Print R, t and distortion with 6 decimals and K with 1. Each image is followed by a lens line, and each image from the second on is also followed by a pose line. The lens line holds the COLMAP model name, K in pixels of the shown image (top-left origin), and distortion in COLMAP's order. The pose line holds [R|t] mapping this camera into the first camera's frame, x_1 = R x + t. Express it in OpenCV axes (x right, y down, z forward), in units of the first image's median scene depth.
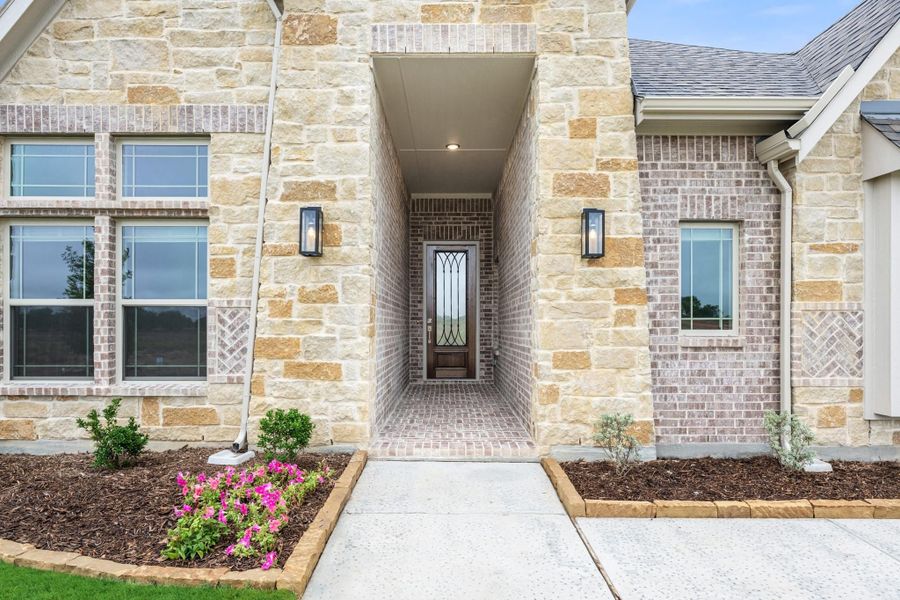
lens RADIAL K [[507.2, 0, 447.7], [0, 507.2, 322.5], [0, 0, 1]] dist [-0.000319, -0.000122]
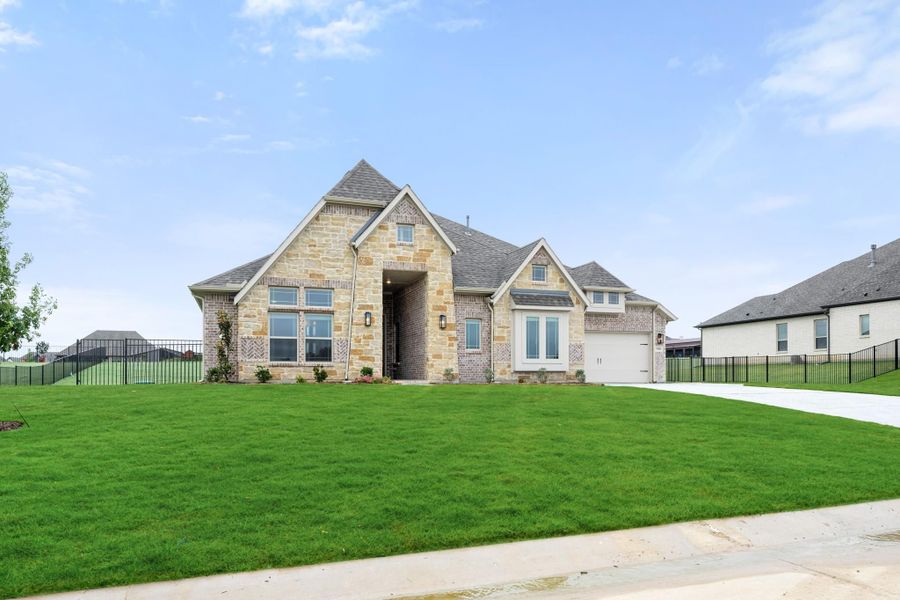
lens RADIAL K [[507.2, 0, 447.7], [0, 507.2, 322.5], [0, 0, 1]] dist [-0.000319, -0.000122]
pose [[0.944930, 0.028835, 0.325999, -0.856155], [0.002447, 0.995460, -0.095144, 0.175799], [-0.327263, 0.090702, 0.940570, -2.406917]]
